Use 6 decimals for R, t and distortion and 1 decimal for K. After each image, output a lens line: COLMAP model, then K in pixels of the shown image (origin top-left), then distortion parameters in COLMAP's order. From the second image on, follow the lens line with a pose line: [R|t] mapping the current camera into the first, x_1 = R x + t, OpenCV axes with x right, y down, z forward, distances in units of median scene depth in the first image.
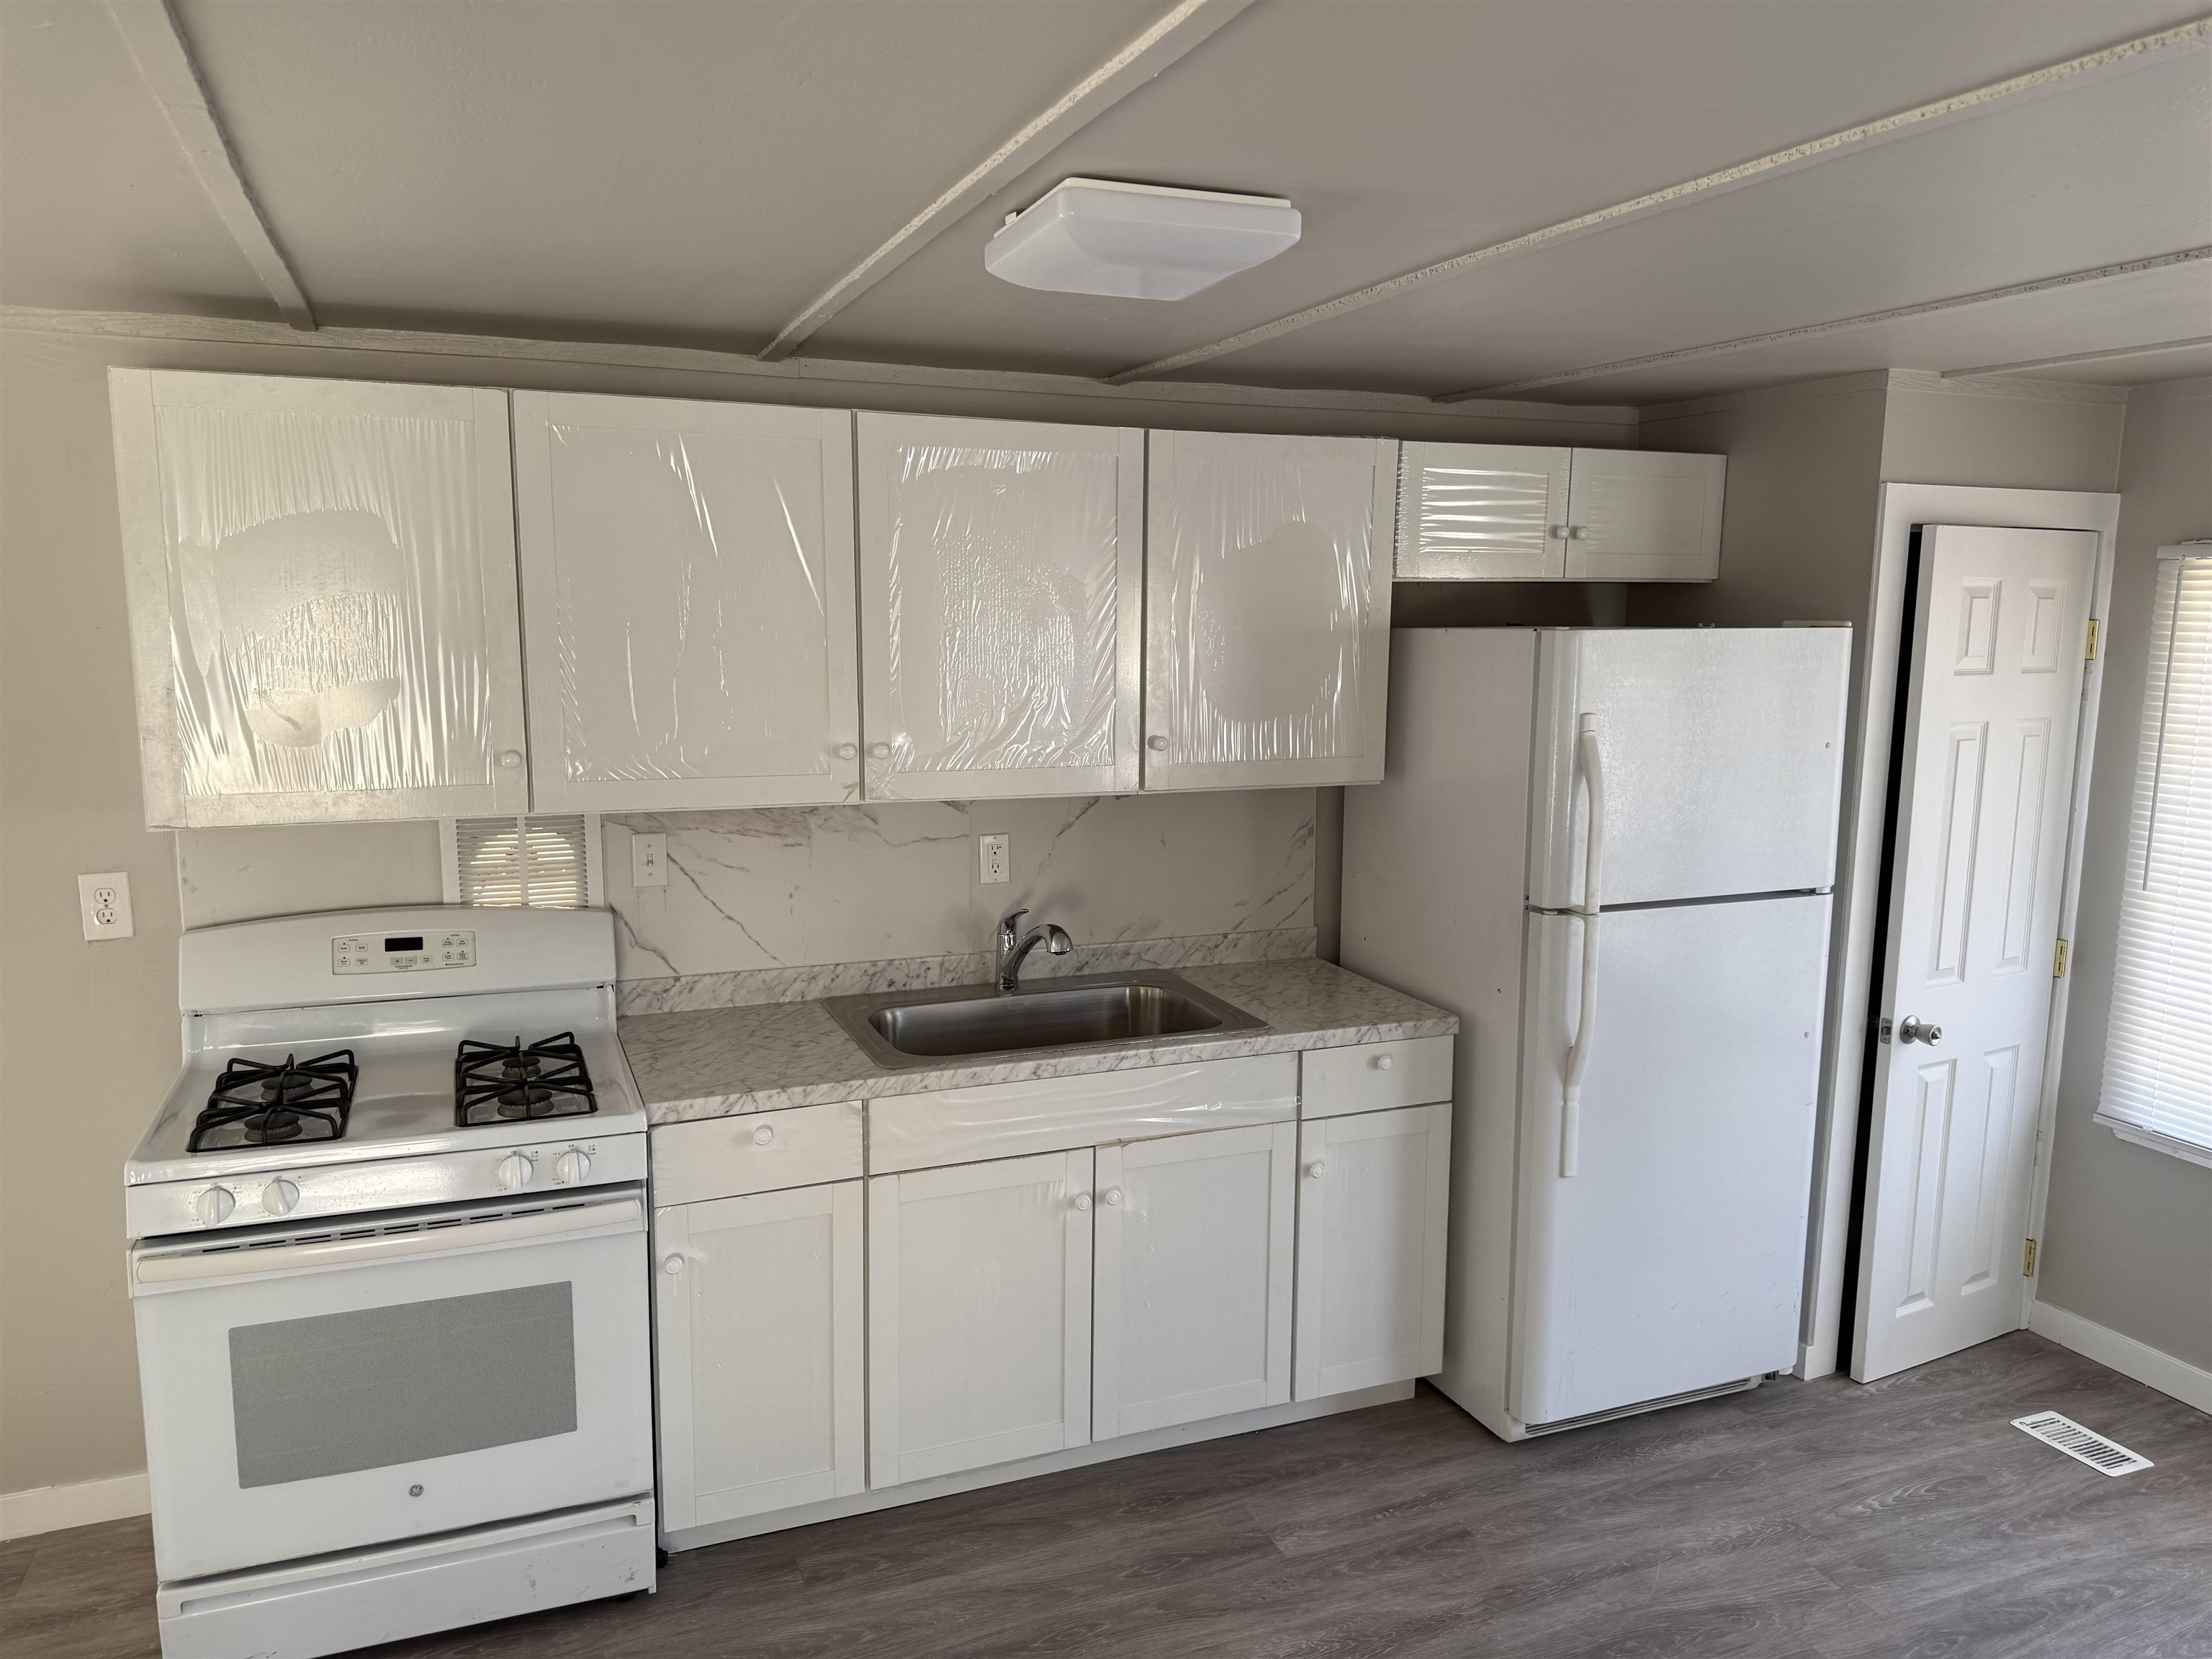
lens RADIAL K [[1552.0, 0, 1100.0], [0, 1552.0, 839.7], [0, 0, 1]] dist [0.130610, -0.253622]
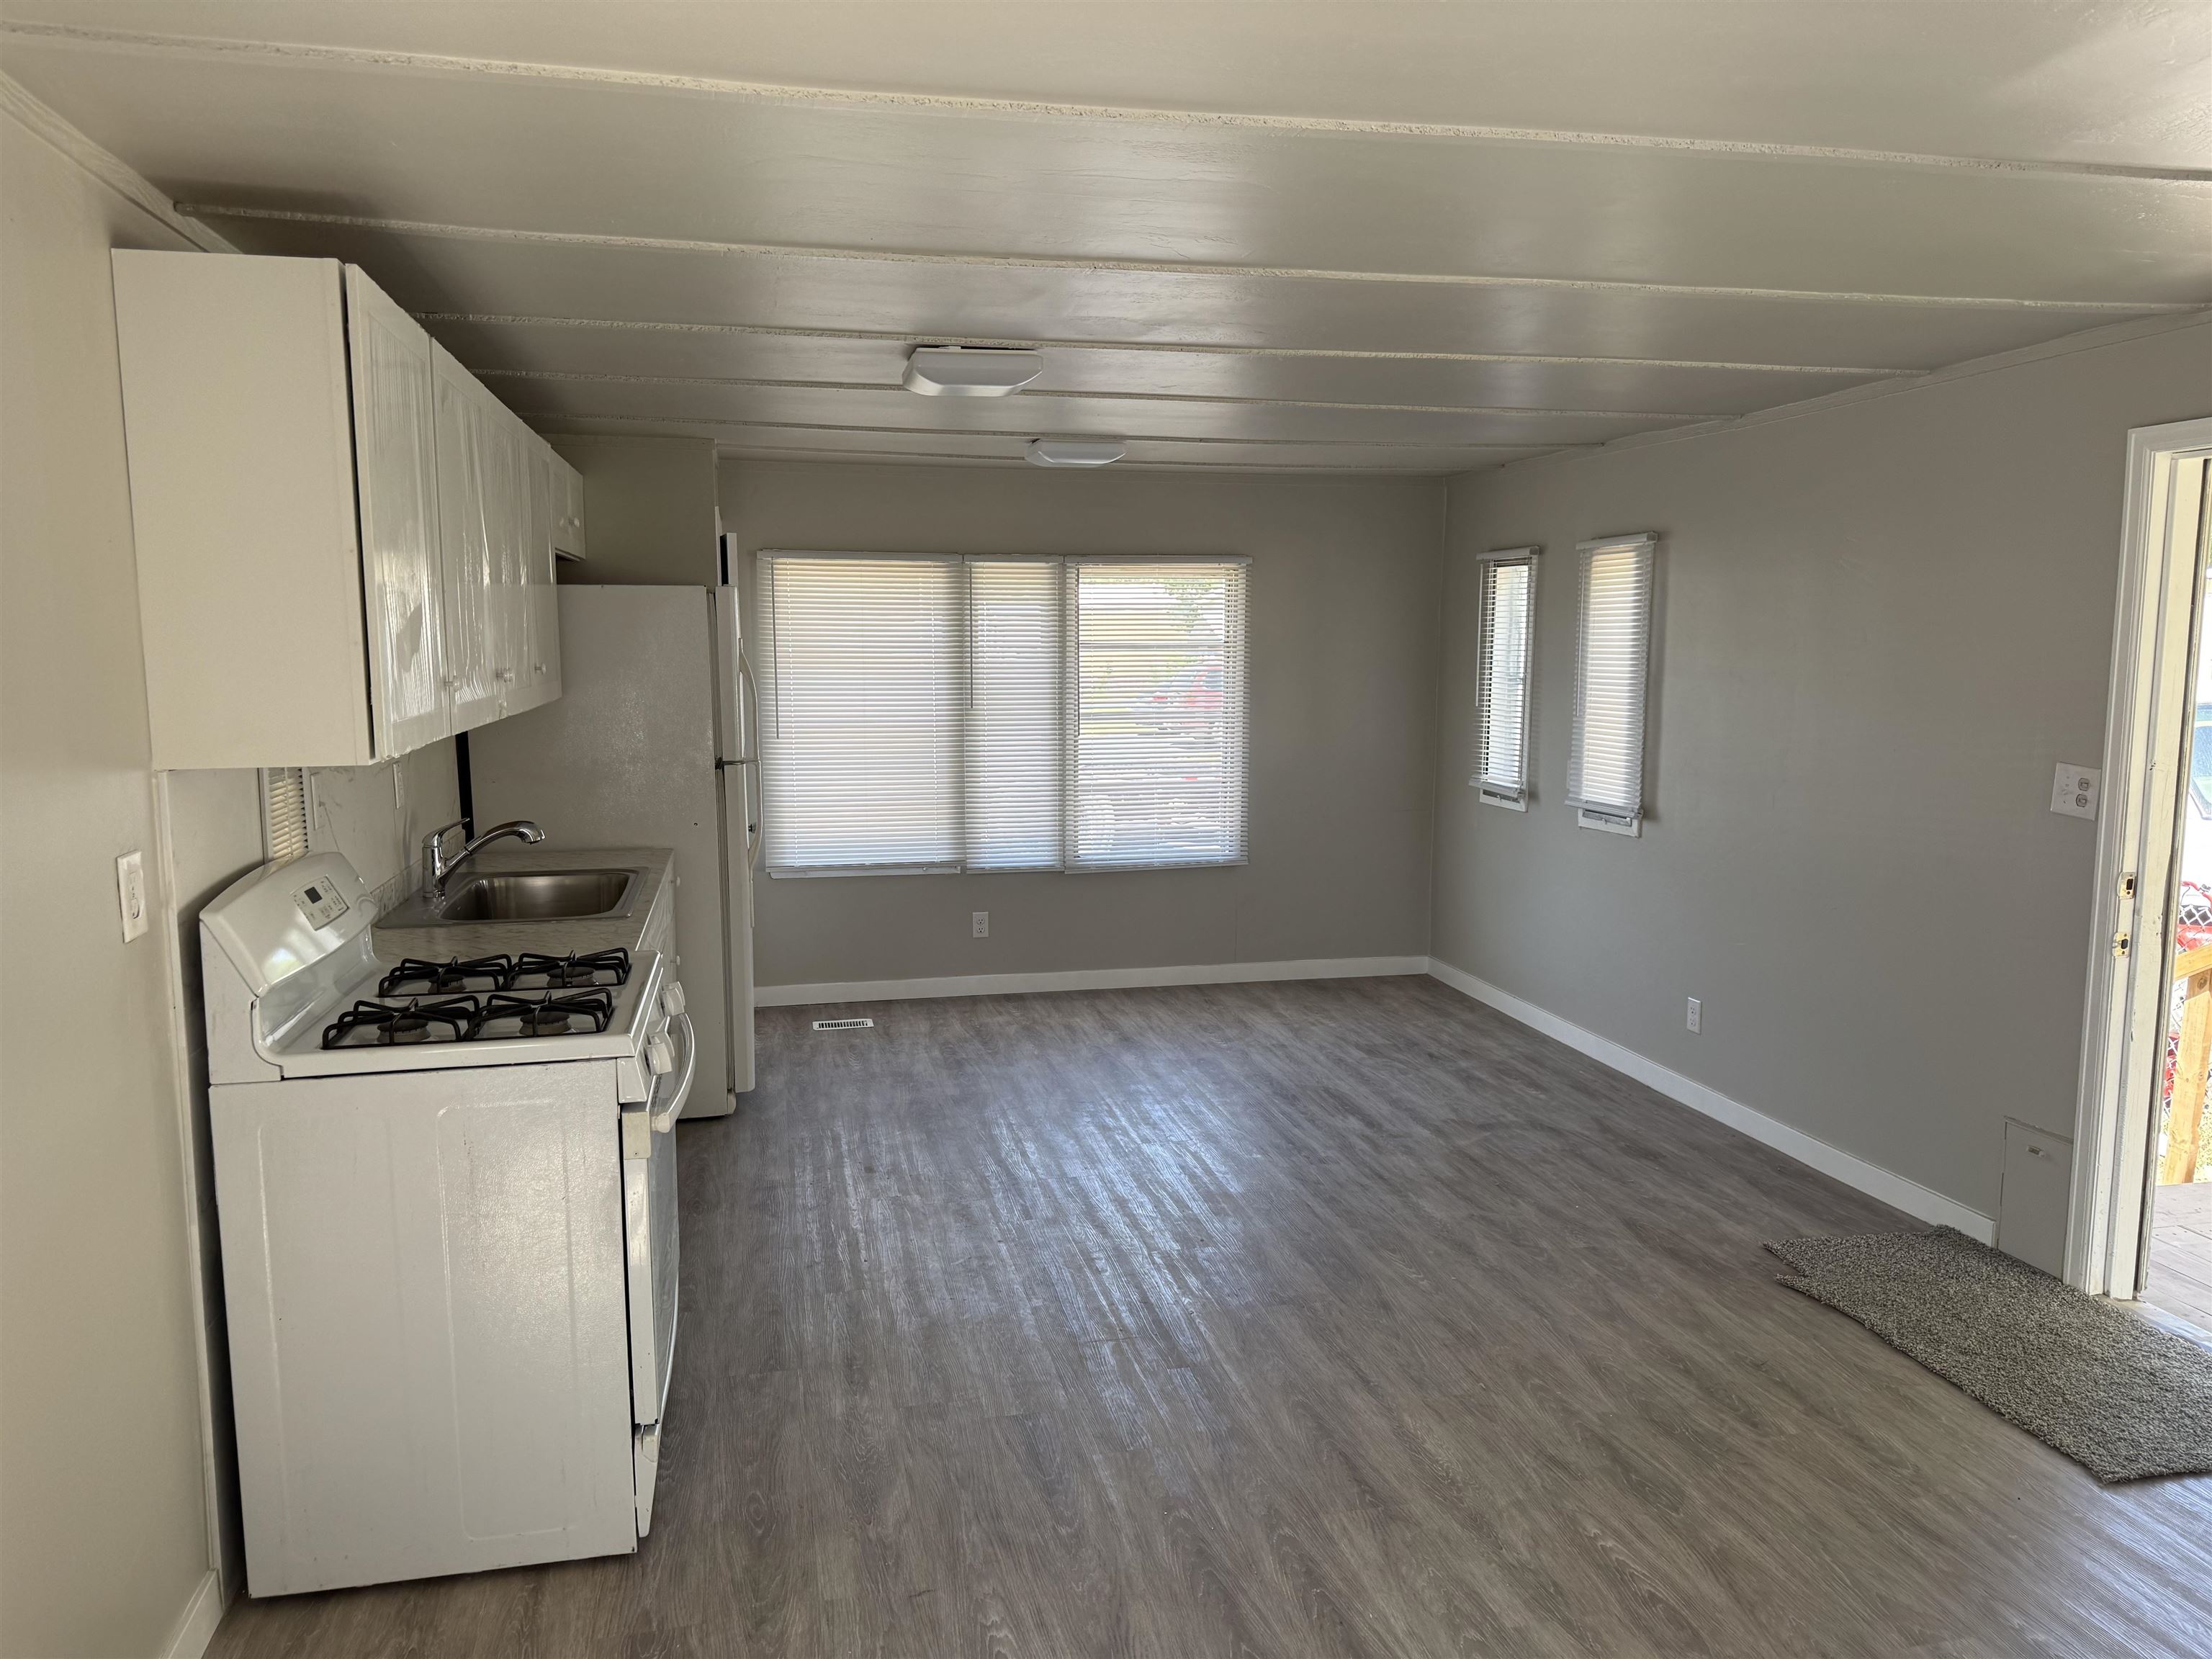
lens RADIAL K [[1552.0, 0, 1100.0], [0, 1552.0, 839.7], [0, 0, 1]] dist [0.130610, -0.253622]
pose [[0.156325, -0.133142, 0.978691, -1.277080], [0.154824, 0.981927, 0.108853, 0.005942], [-0.975496, 0.134509, 0.174113, 0.377734]]
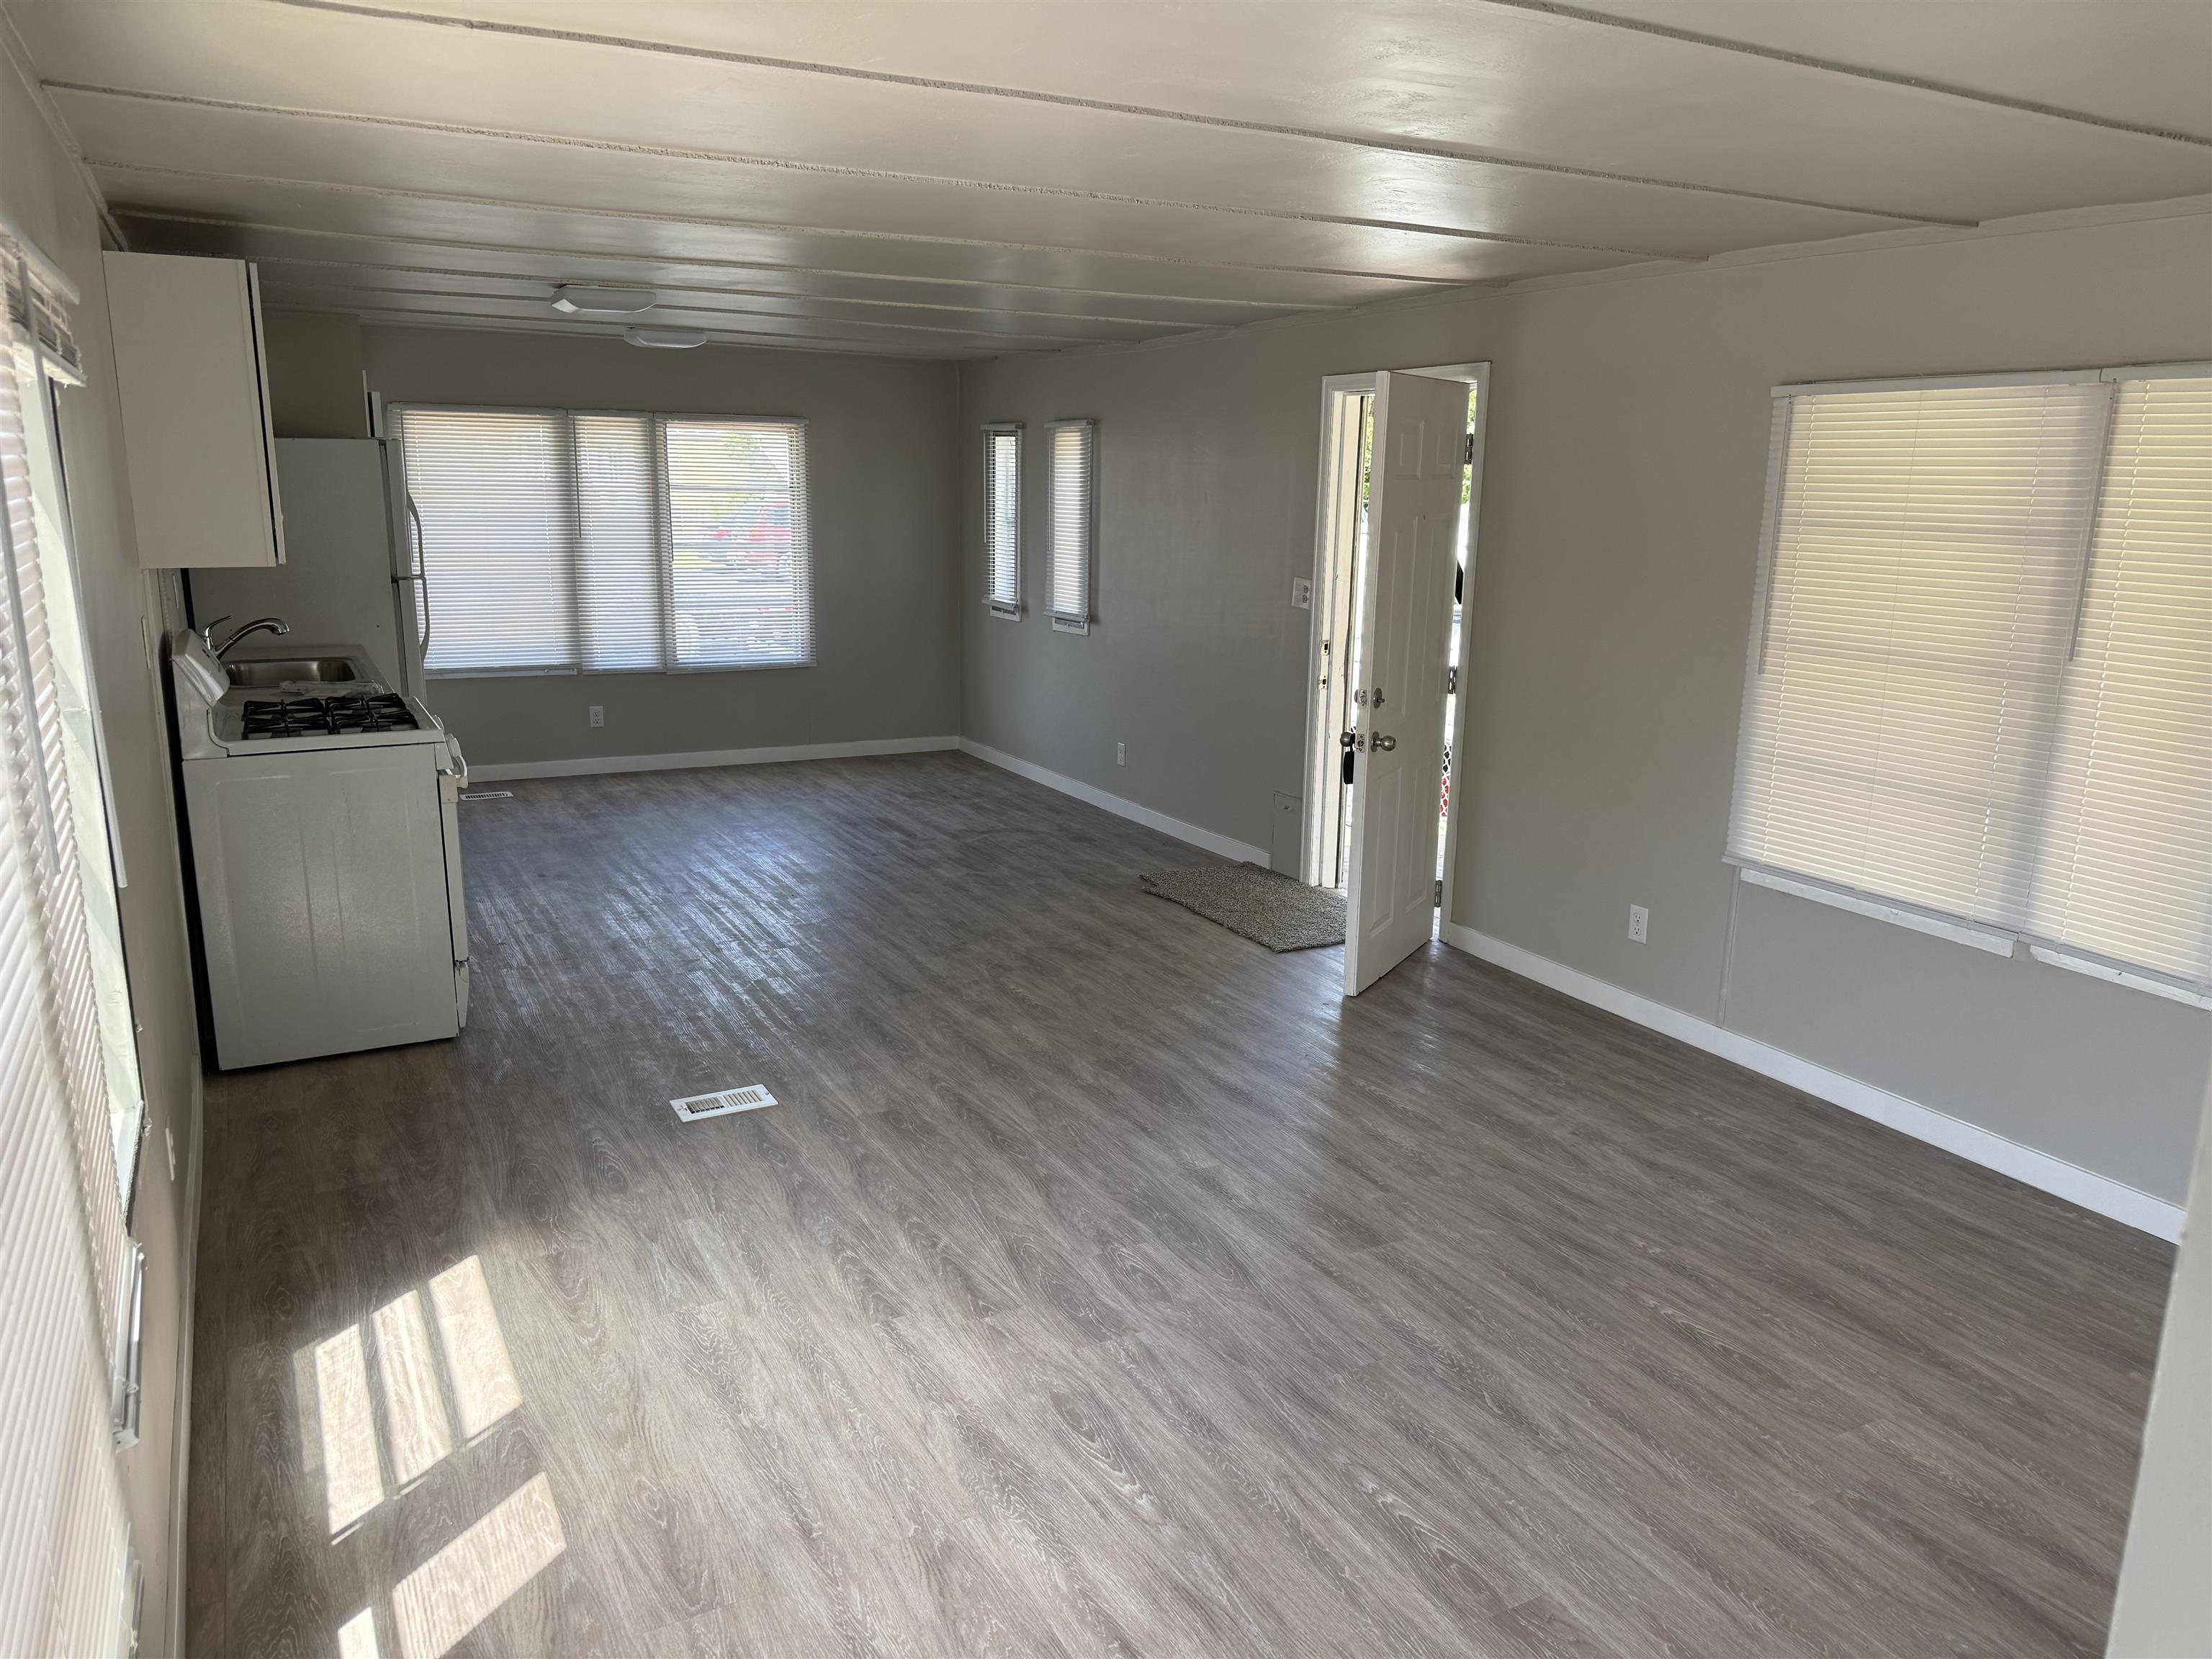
lens RADIAL K [[1548.8, 0, 1106.0], [0, 1548.8, 829.5], [0, 0, 1]] dist [0.129530, -0.132754]
pose [[-0.118760, -0.227411, 0.966530, -2.000059], [0.136433, 0.960449, 0.242744, -0.017637], [-0.983505, 0.160695, -0.083037, 0.323953]]
